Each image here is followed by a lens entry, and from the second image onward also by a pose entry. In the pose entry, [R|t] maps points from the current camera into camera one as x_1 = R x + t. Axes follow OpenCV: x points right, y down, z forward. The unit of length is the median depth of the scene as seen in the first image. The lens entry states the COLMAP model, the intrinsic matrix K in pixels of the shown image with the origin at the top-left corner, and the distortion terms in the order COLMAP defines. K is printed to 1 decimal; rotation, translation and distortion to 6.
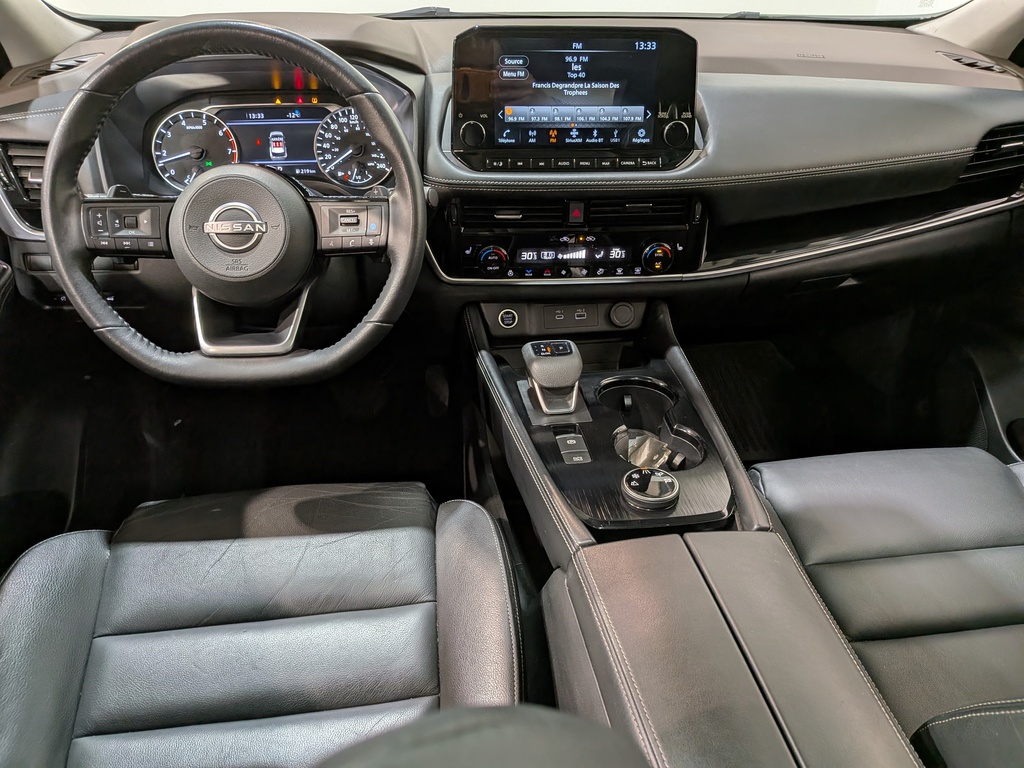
lens RADIAL K [[743.4, 0, 521.4], [0, 743.4, 405.1], [0, 0, 1]] dist [0.025576, -0.049735]
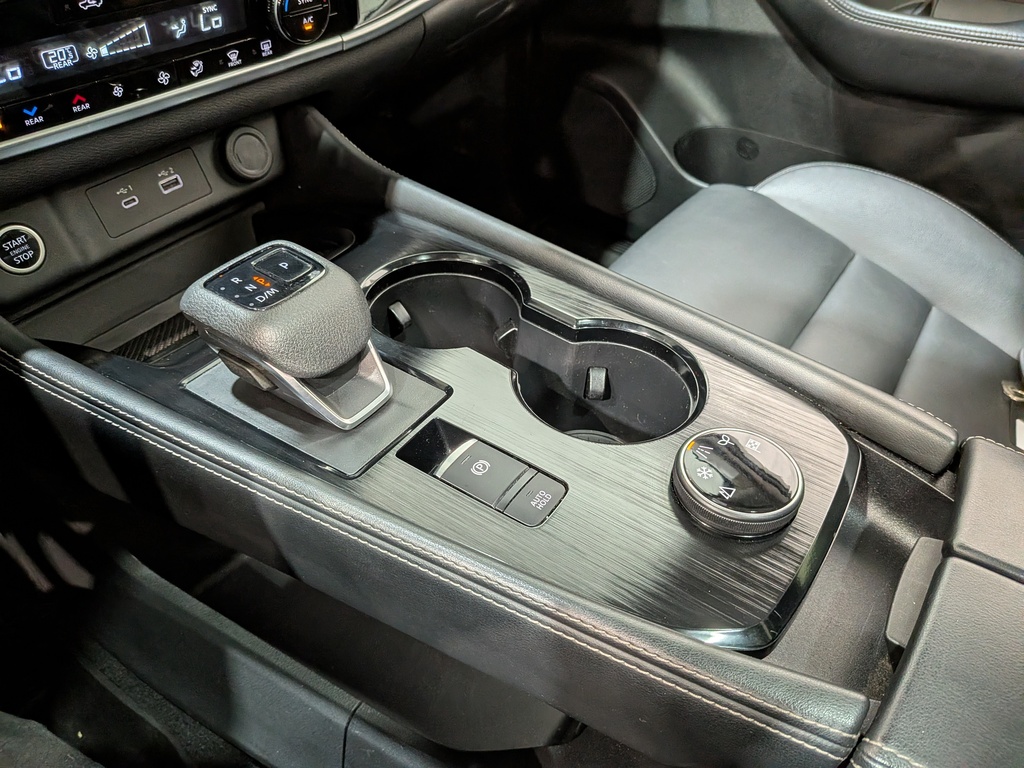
lens RADIAL K [[743.4, 0, 518.7], [0, 743.4, 385.4], [0, 0, 1]] dist [0.025576, -0.049735]
pose [[0.670415, -0.478322, 0.567232, -0.113949], [0.342504, 0.877655, 0.335280, -0.106618], [-0.658206, -0.030498, 0.752220, 0.587994]]
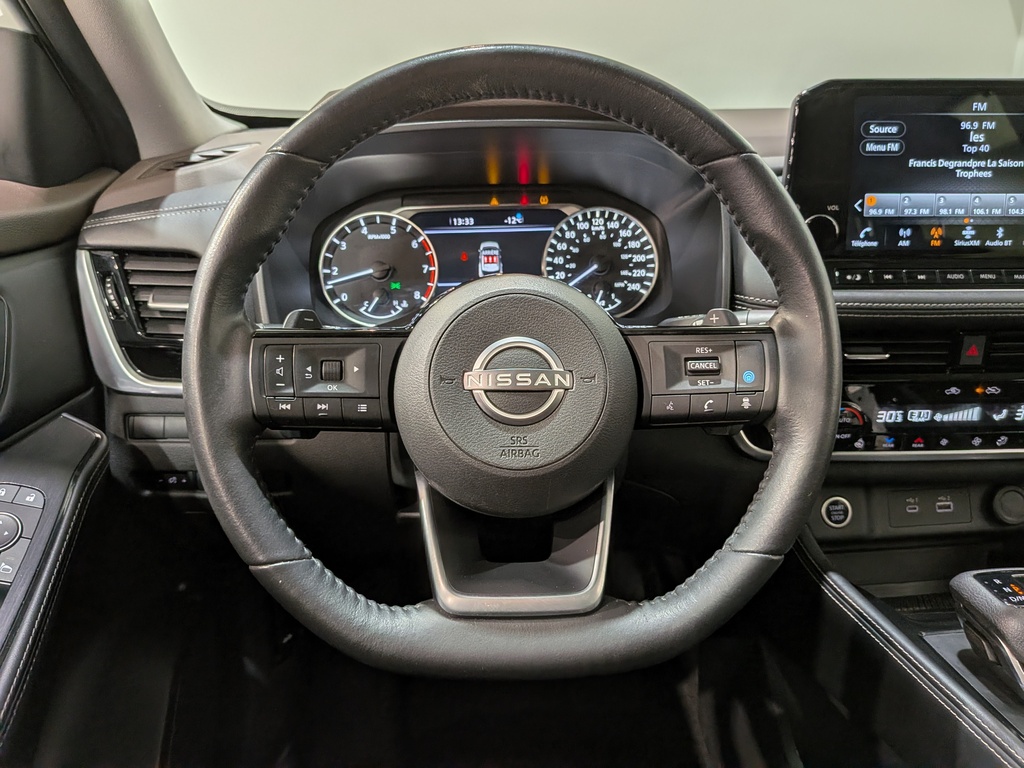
lens RADIAL K [[743.4, 0, 507.8], [0, 743.4, 365.2], [0, 0, 1]] dist [0.025576, -0.049735]
pose [[0.997593, -0.002231, -0.069307, -0.290050], [-0.013877, 0.972839, -0.231068, -0.099044], [0.067940, 0.231474, 0.970466, 0.378198]]
